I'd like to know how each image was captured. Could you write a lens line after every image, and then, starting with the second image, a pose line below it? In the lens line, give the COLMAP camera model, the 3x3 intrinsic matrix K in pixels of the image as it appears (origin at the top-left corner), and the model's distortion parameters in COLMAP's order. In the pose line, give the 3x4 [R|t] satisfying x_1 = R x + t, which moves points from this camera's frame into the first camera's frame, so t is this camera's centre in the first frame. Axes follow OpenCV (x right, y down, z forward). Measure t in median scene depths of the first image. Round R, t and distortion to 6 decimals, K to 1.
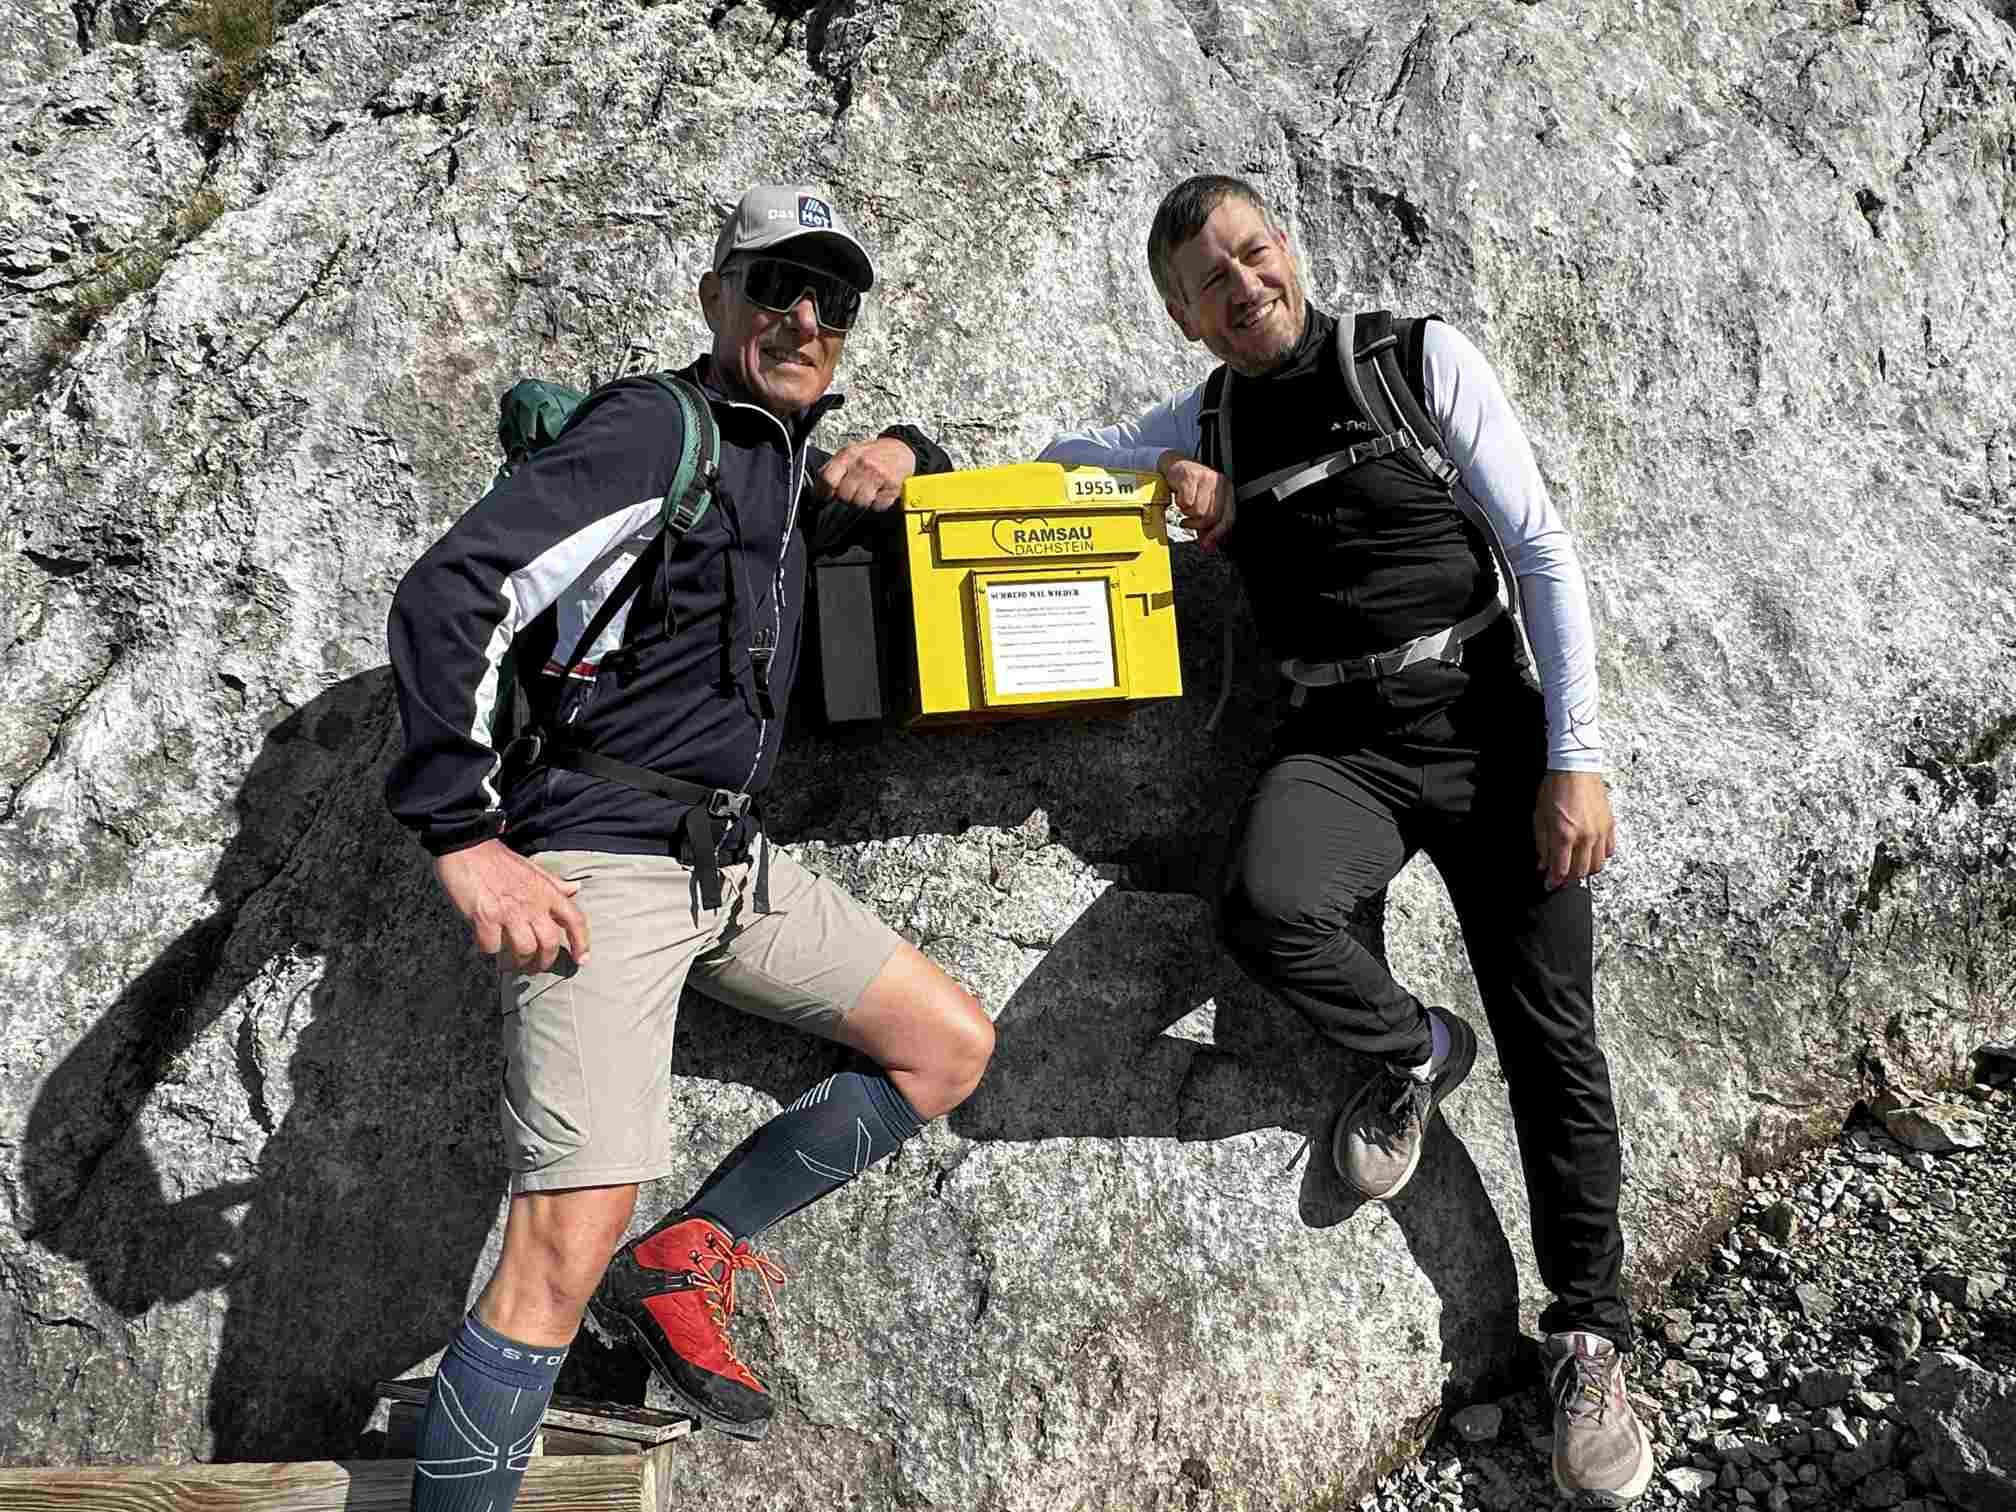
lens RADIAL K [[1244.3, 0, 997.1], [0, 1244.3, 764.2], [0, 0, 1]] dist [-0.001352, -0.000656]
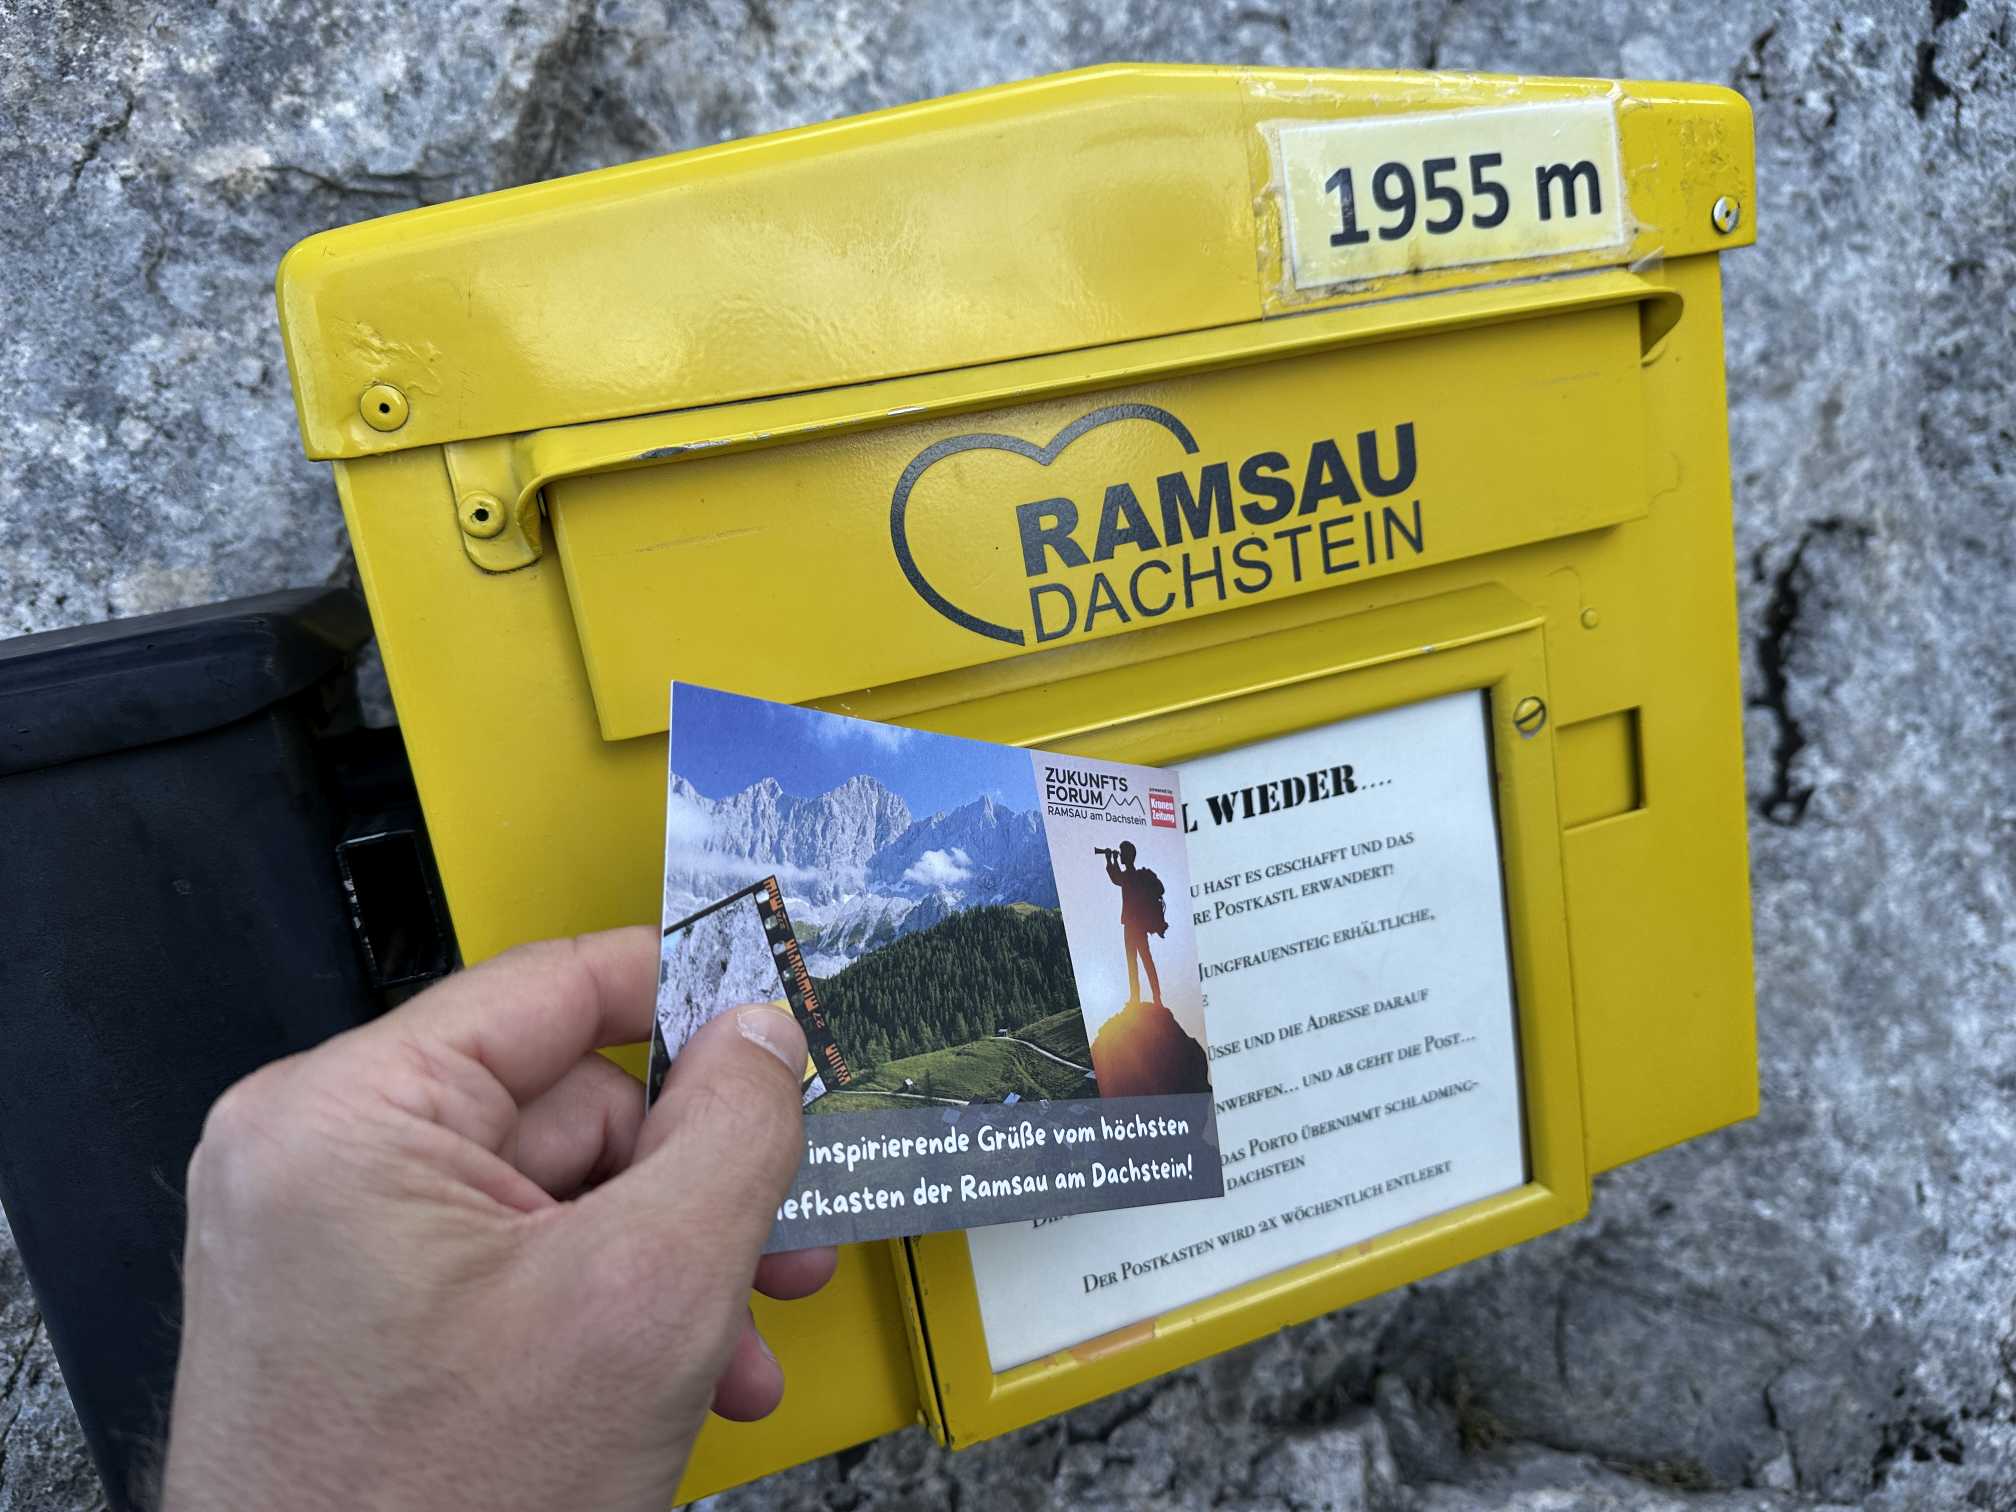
lens RADIAL K [[1481.8, 0, 1008.0], [0, 1481.8, 756.0], [0, 0, 1]] dist [0.017998, -0.044717]
pose [[0.992580, -0.090535, 0.081163, -0.006183], [0.066212, 0.962327, 0.263708, -0.167878], [-0.101981, -0.256378, 0.961182, 0.633911]]
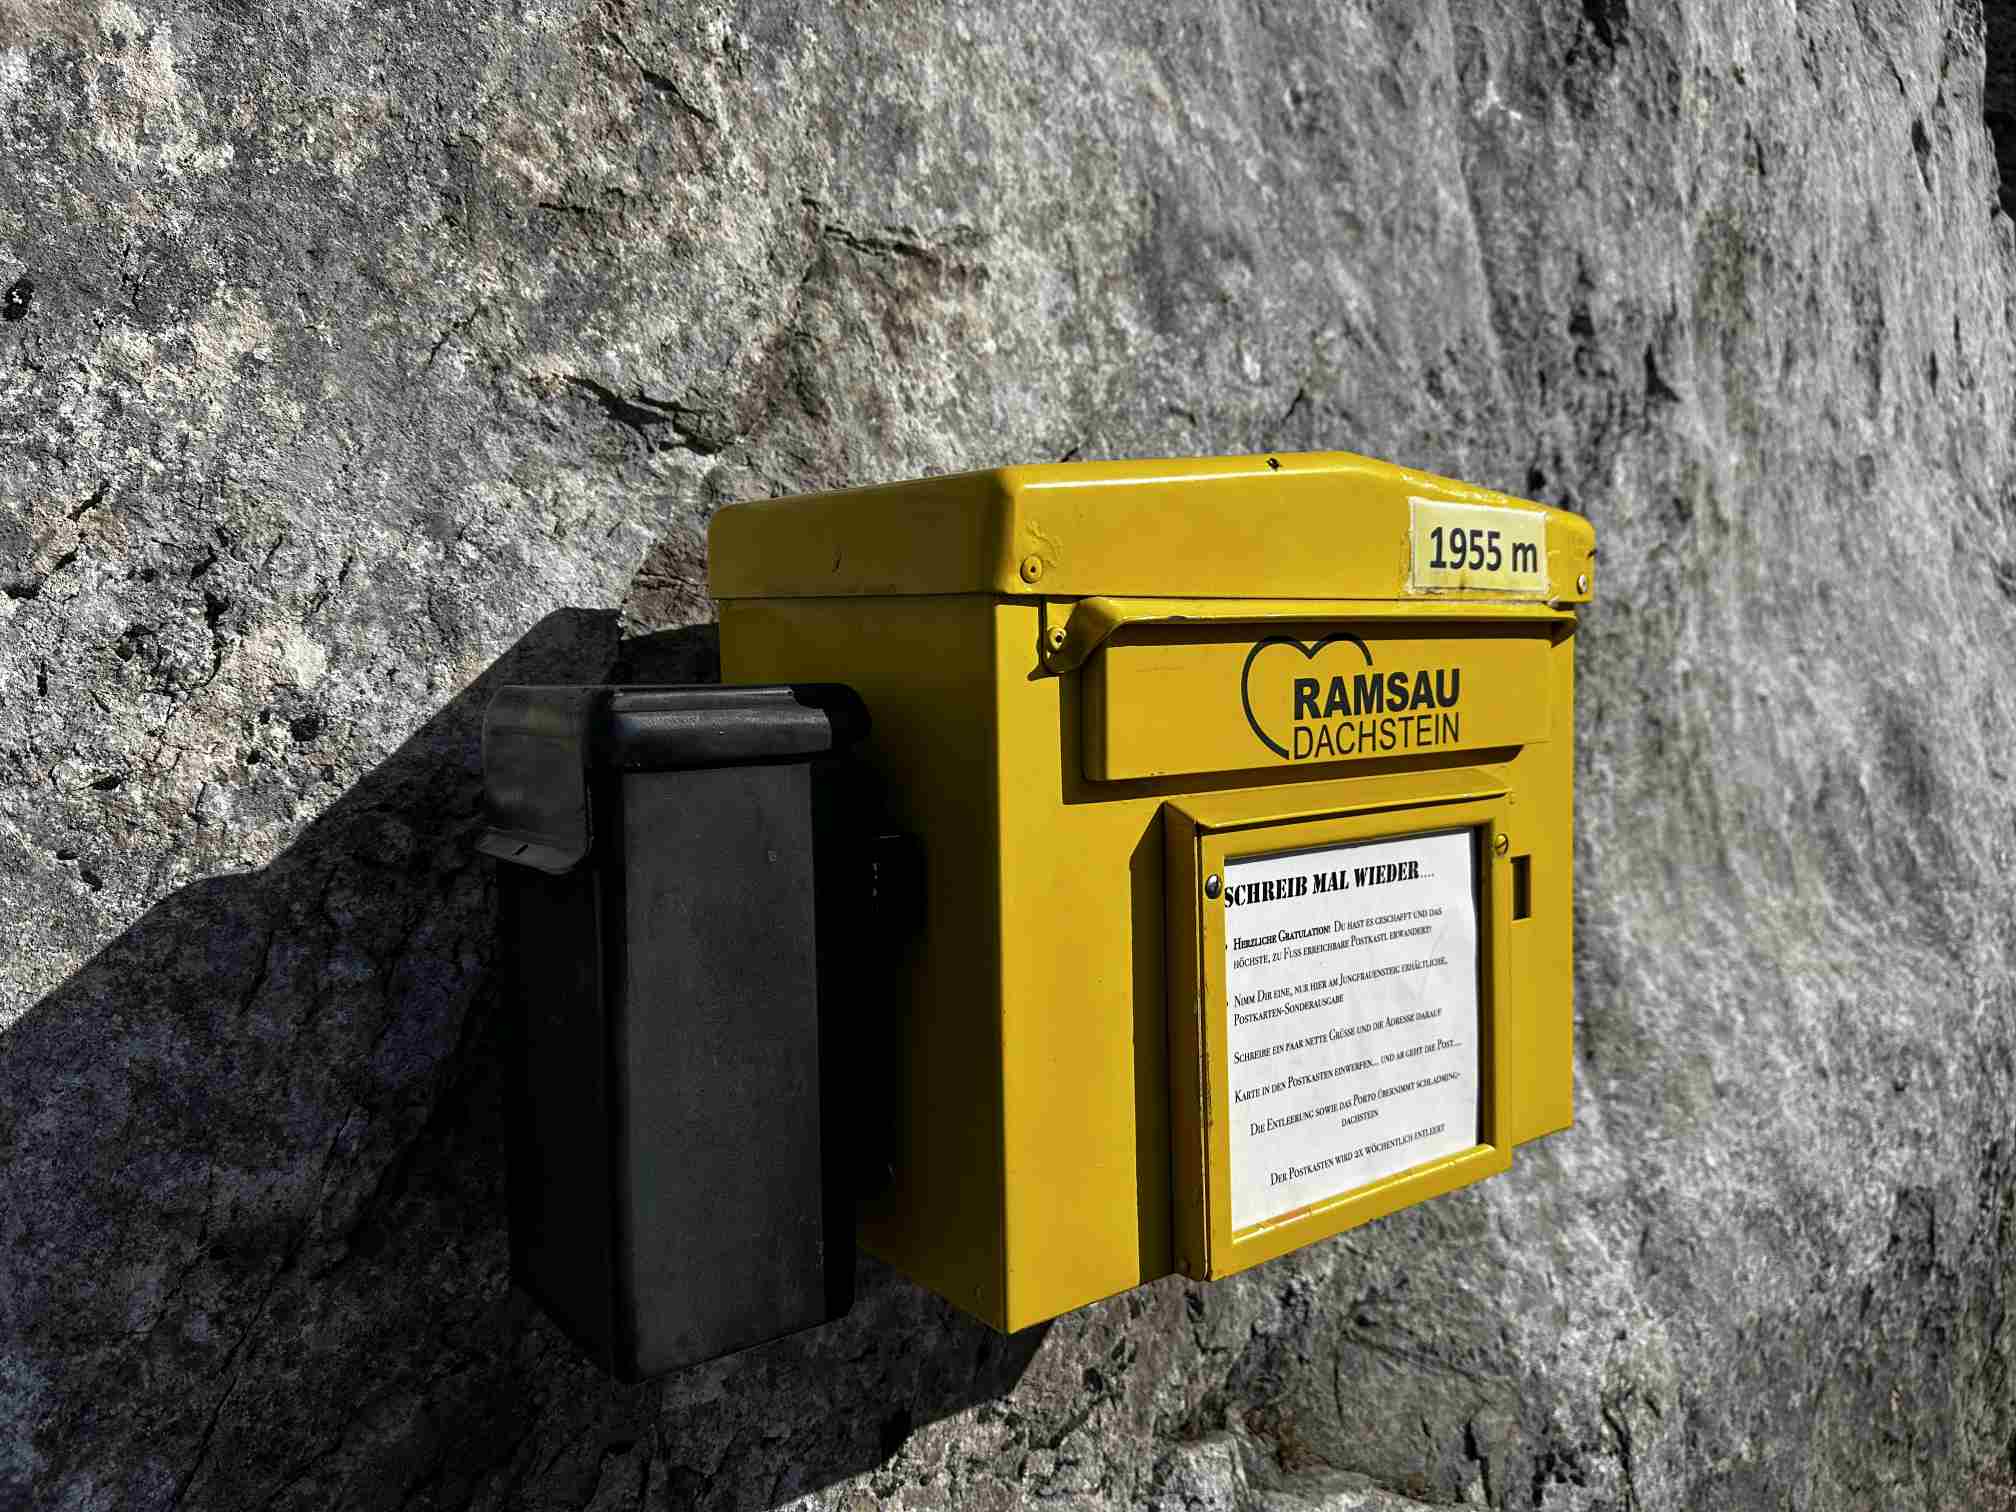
lens RADIAL K [[1481.8, 0, 1008.0], [0, 1481.8, 756.0], [0, 0, 1]] dist [0.017998, -0.044717]
pose [[0.906318, 0.046767, 0.420001, -0.161175], [-0.080485, 0.994768, 0.062912, -0.149391], [-0.414861, -0.090822, 0.905341, 0.562152]]
